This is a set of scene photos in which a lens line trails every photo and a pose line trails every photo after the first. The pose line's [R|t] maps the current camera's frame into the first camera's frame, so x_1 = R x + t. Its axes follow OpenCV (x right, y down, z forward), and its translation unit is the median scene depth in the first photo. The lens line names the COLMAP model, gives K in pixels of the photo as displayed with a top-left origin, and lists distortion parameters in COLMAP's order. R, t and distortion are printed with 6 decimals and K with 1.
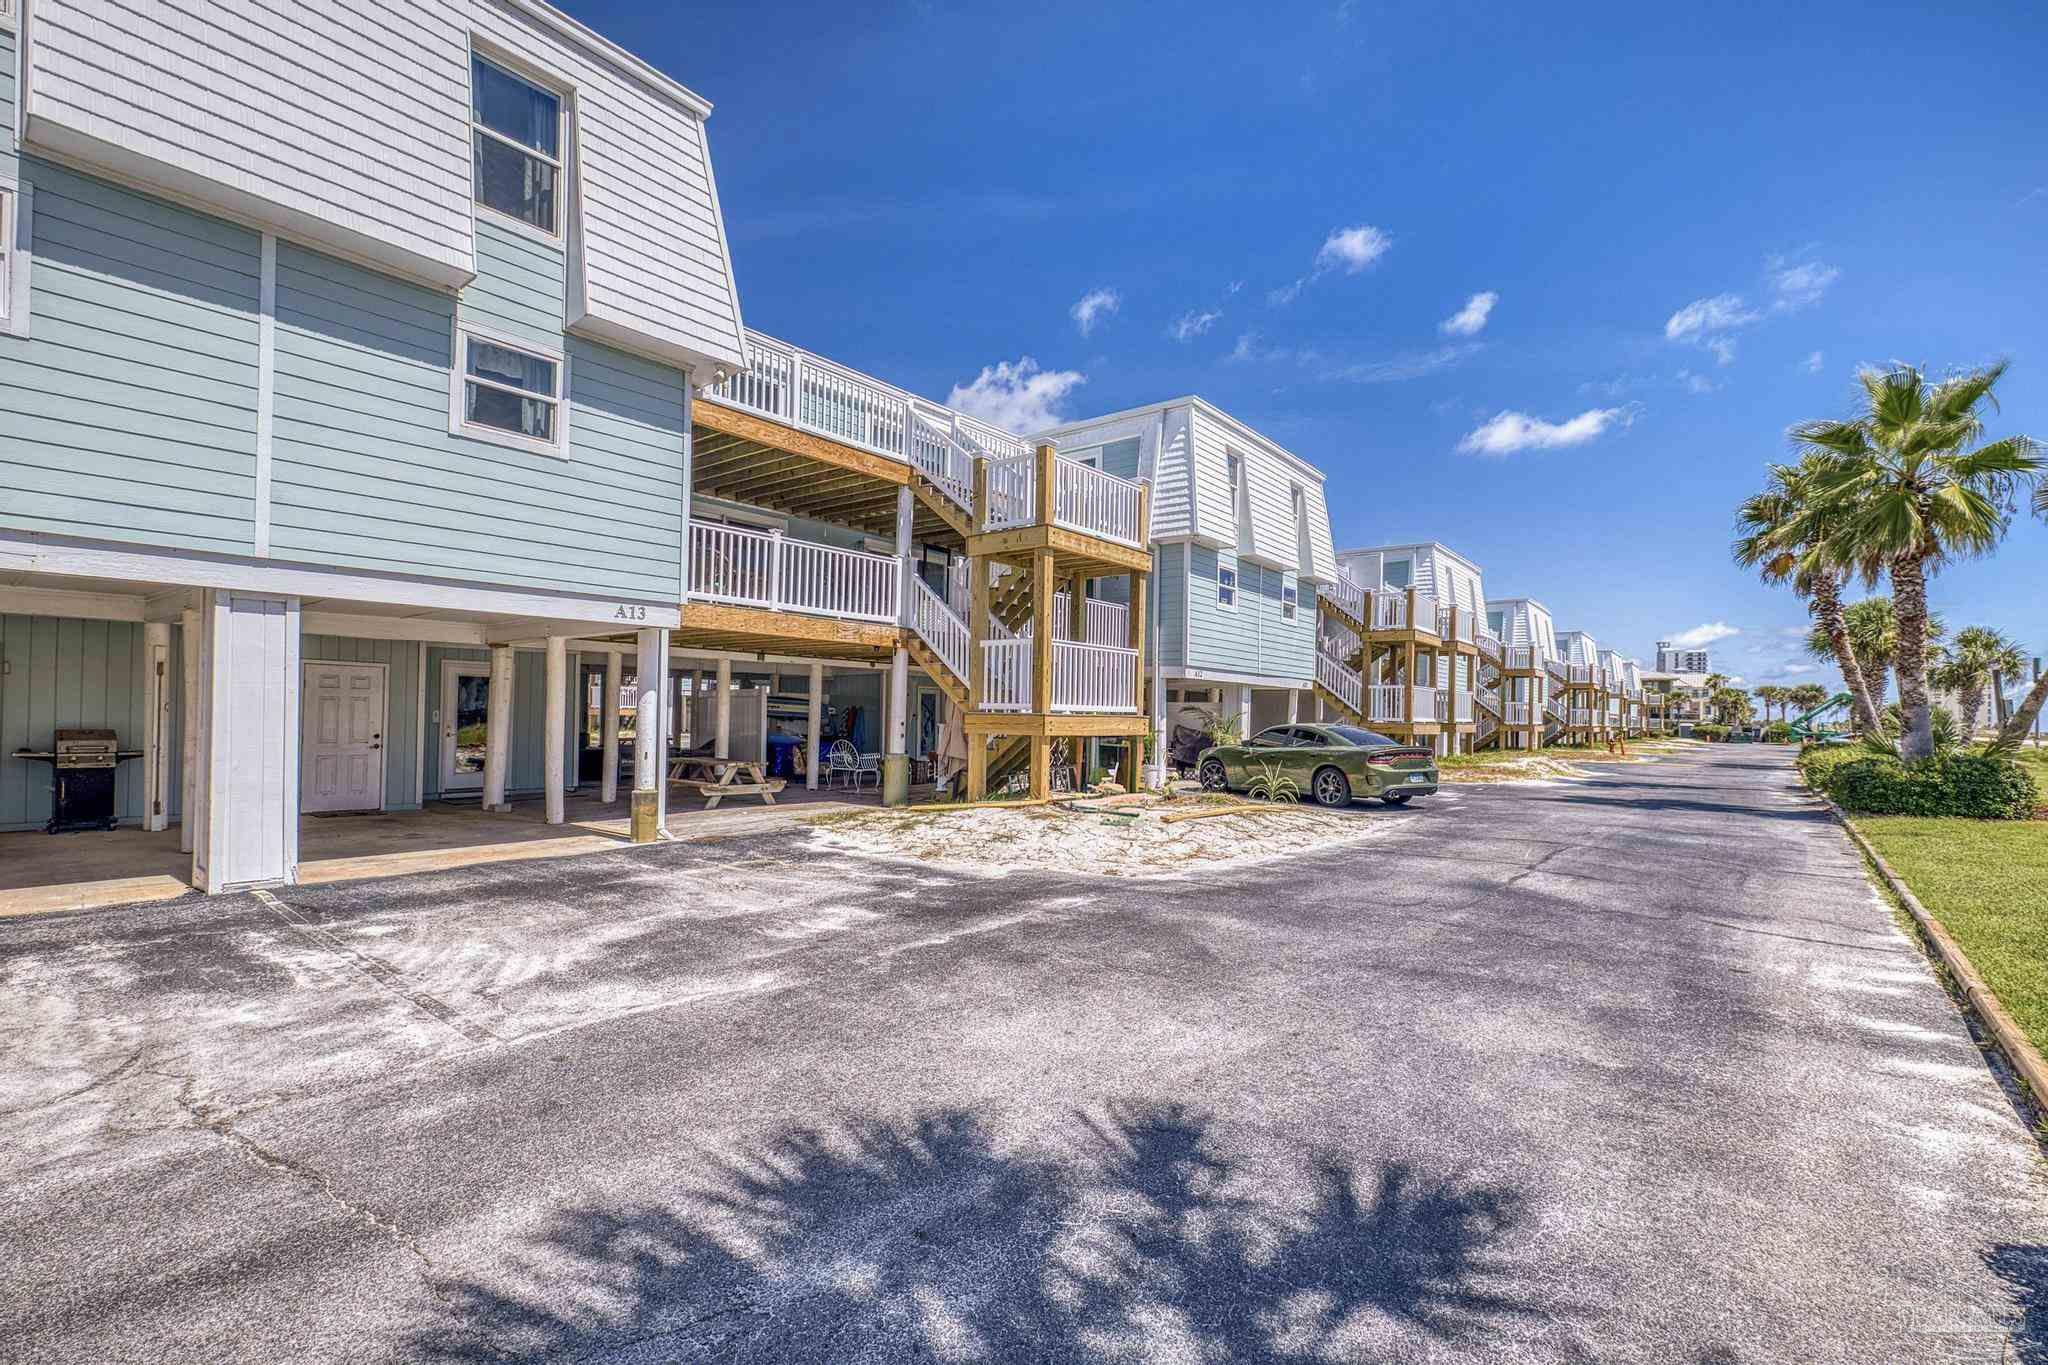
lens RADIAL K [[895.1, 0, 1015.4], [0, 895.1, 704.4], [0, 0, 1]] dist [0.000438, 0.001152]
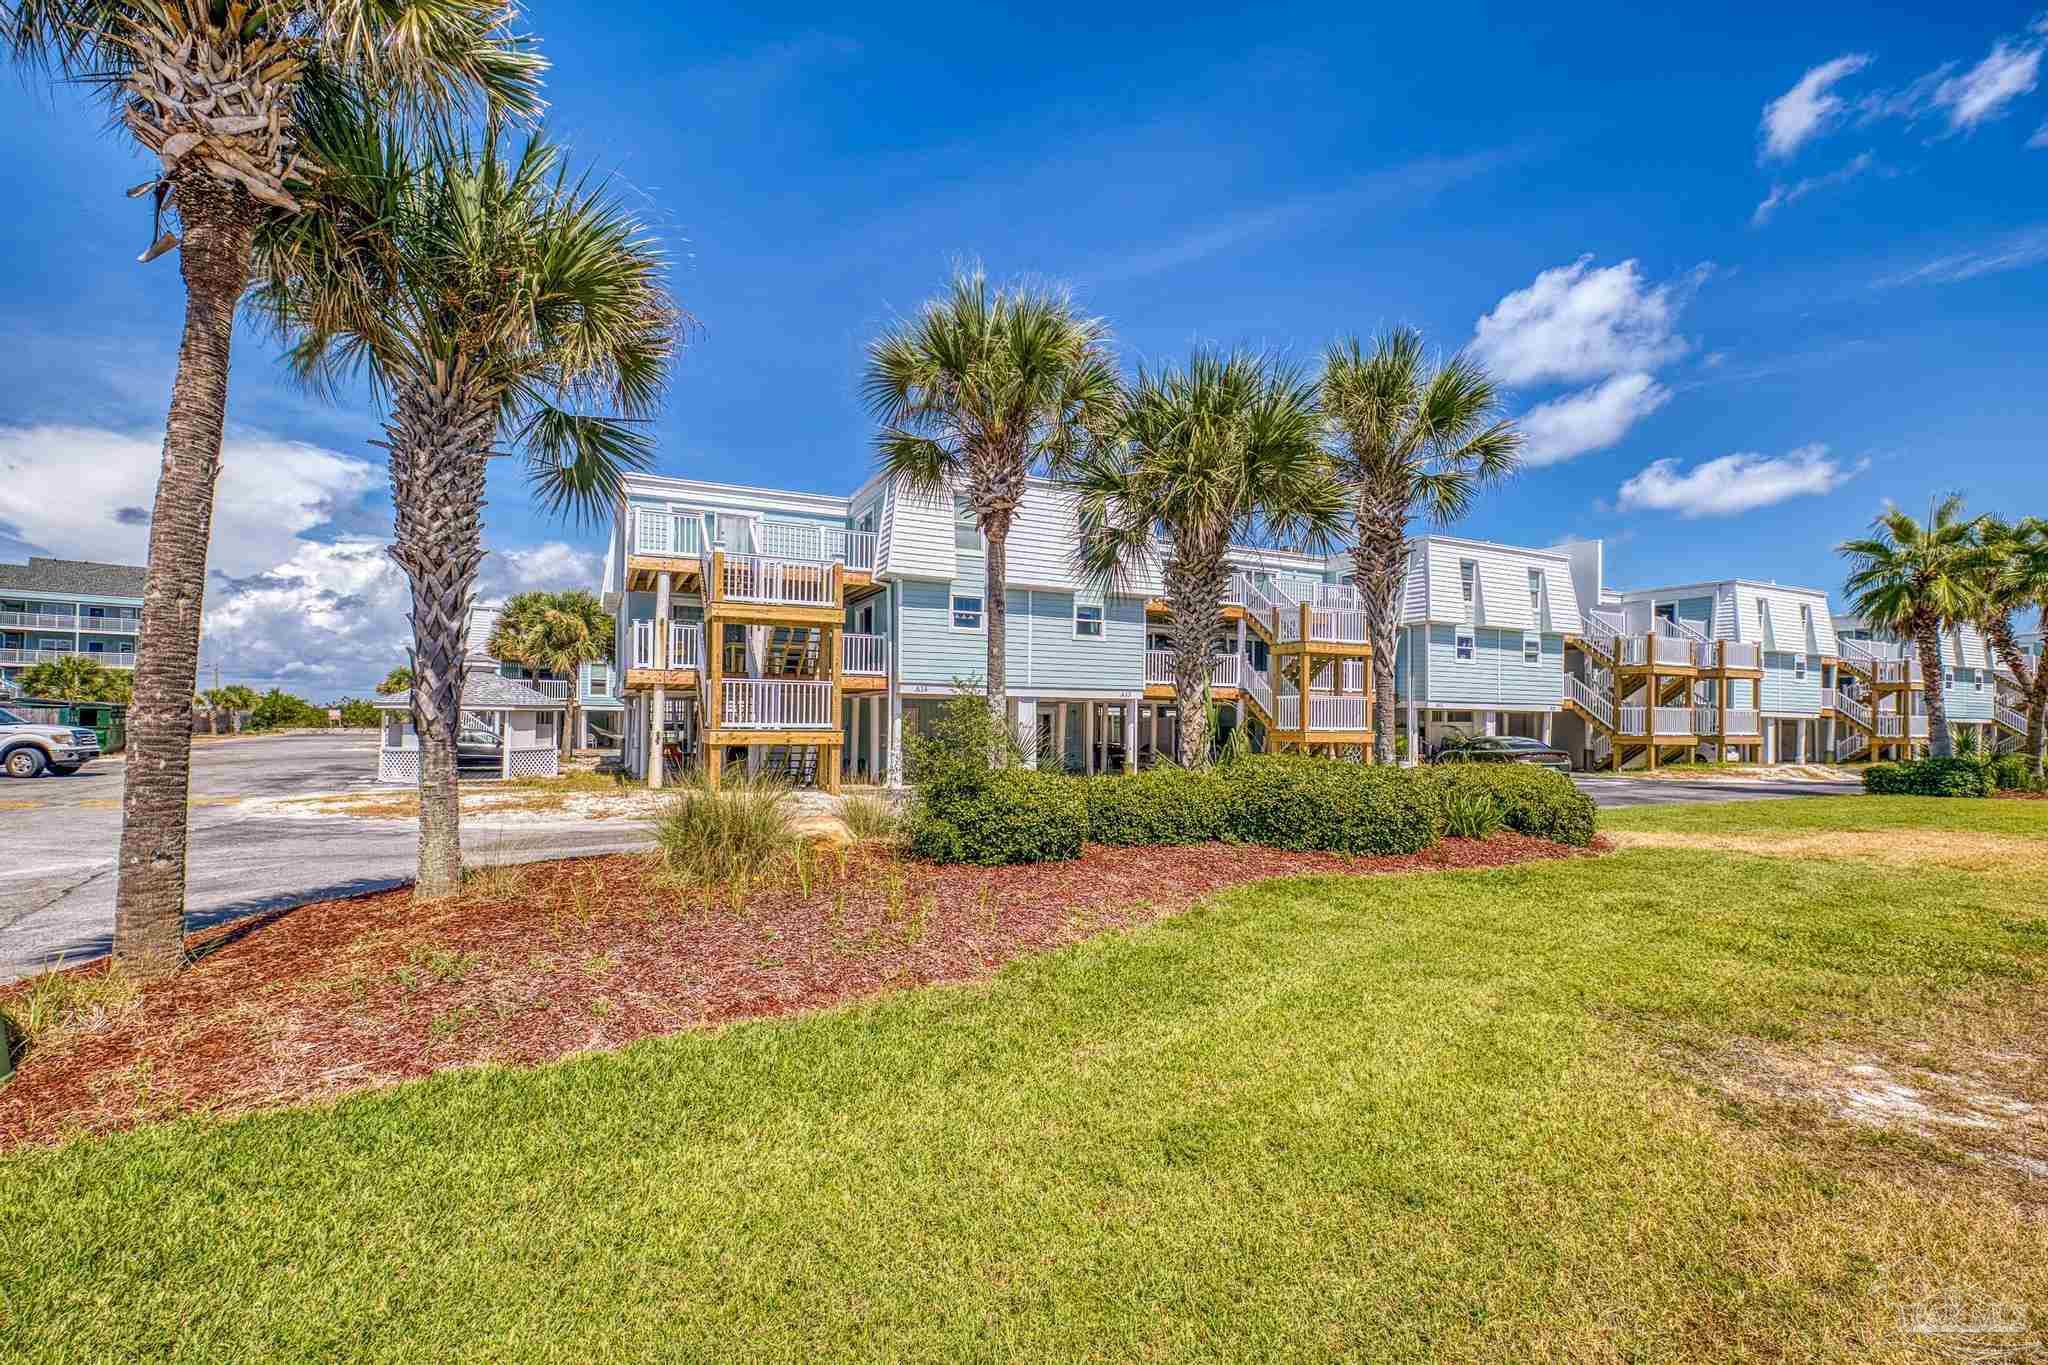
lens RADIAL K [[895.1, 0, 1015.4], [0, 895.1, 704.4], [0, 0, 1]] dist [0.000438, 0.001152]
pose [[0.903608, -0.014448, -0.428116, 0.328510], [0.009008, 0.999851, -0.014731, -0.029321], [0.428265, 0.009455, 0.903604, -1.229830]]
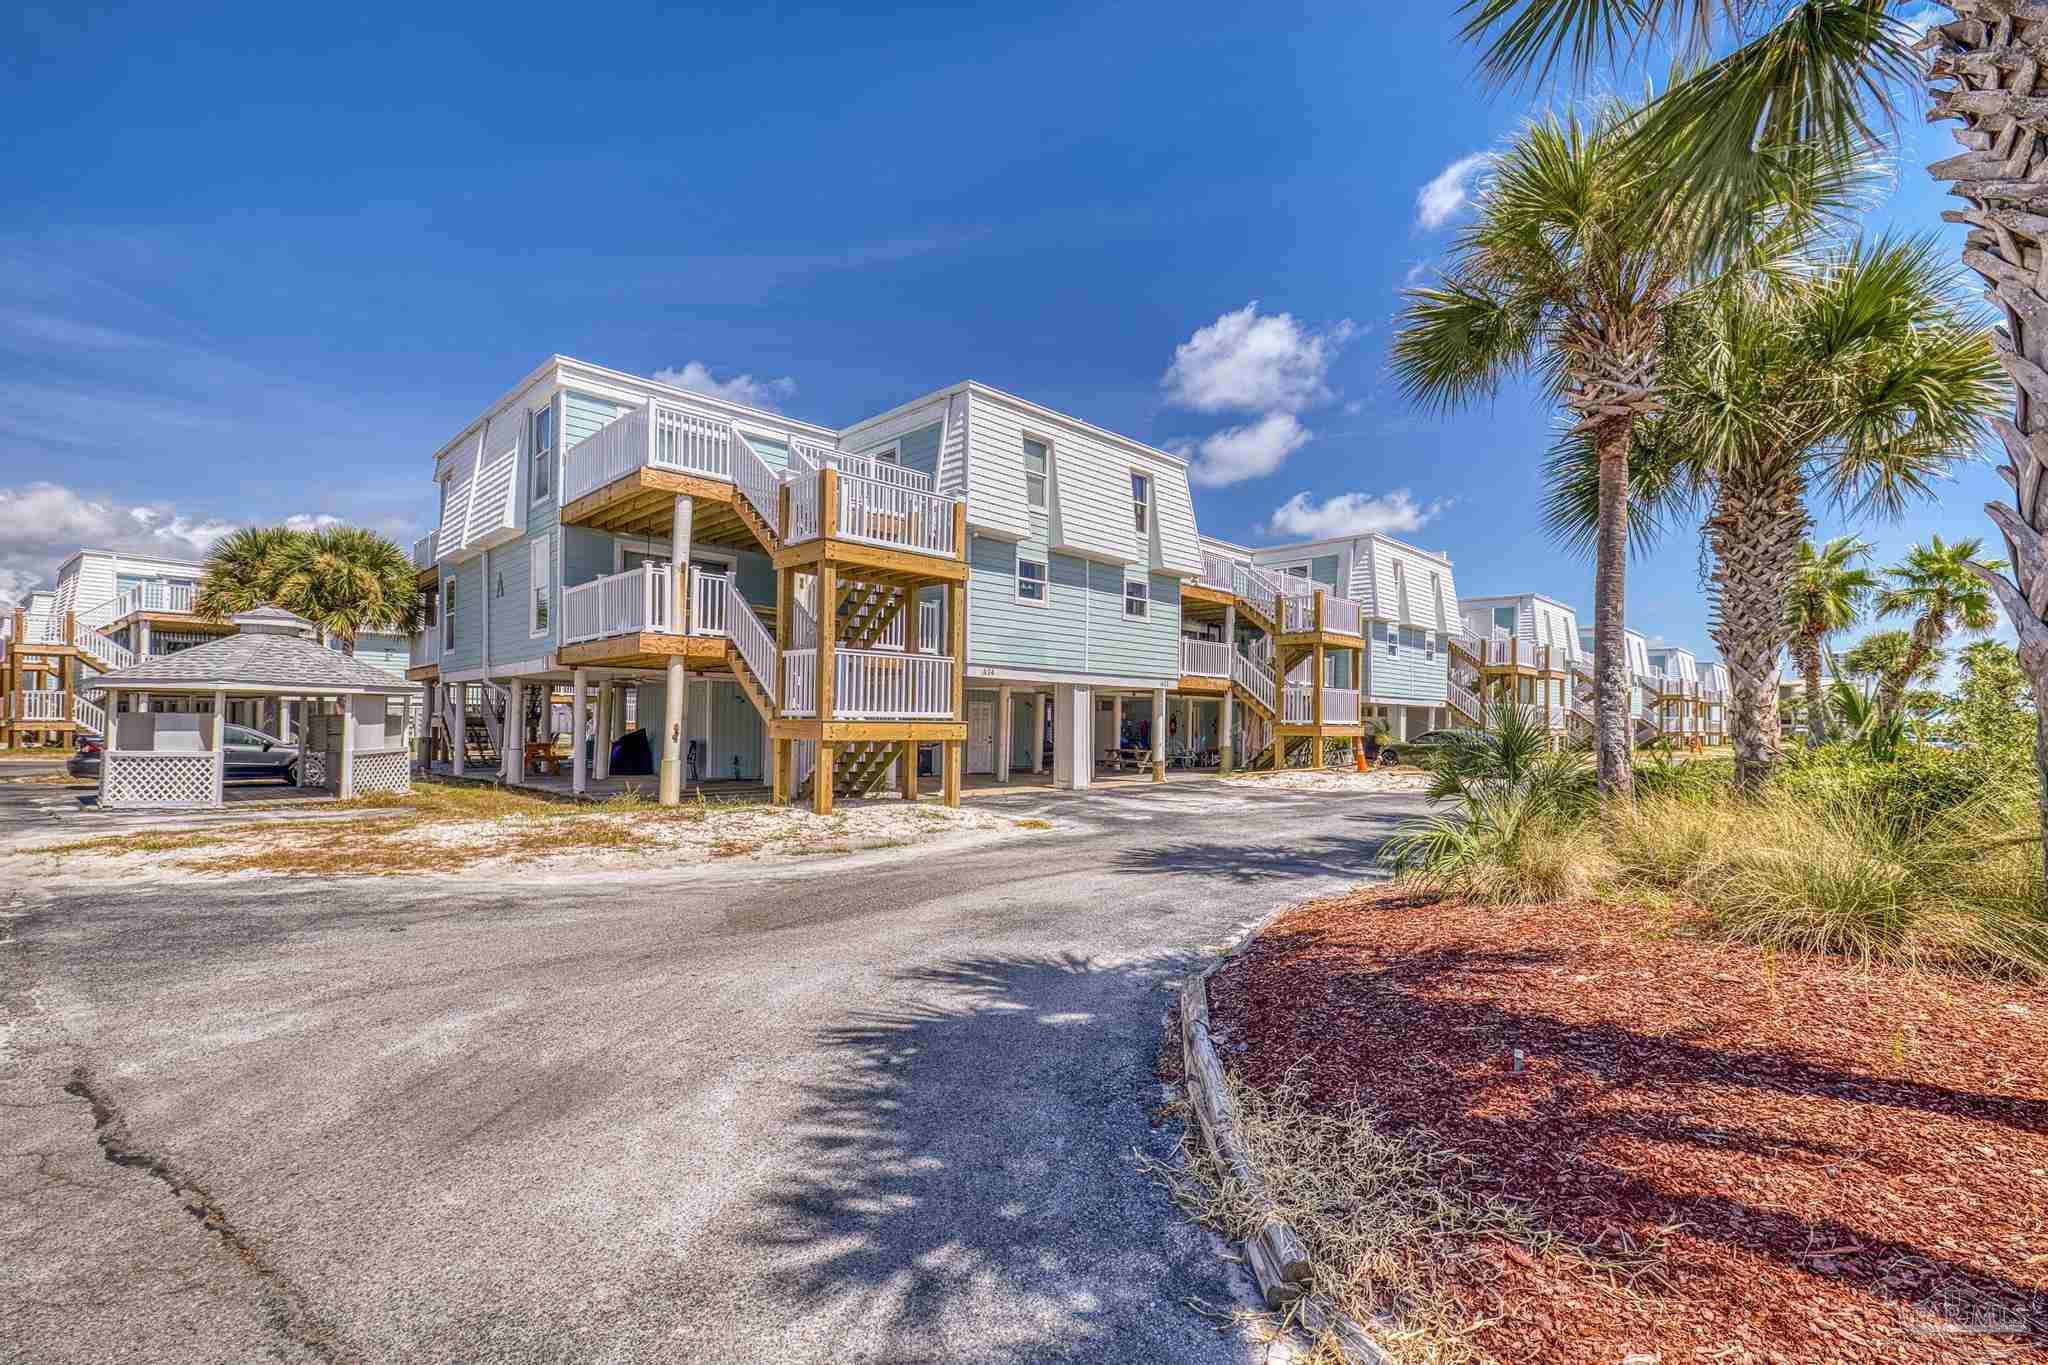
lens RADIAL K [[919.2, 0, 1022.8], [0, 919.2, 710.7], [0, 0, 1]] dist [0.001959, 0.000235]
pose [[0.996382, -0.005453, -0.084813, -0.476522], [0.005231, 0.999982, -0.002831, -0.020400], [0.084826, 0.002377, 0.996393, -1.164116]]
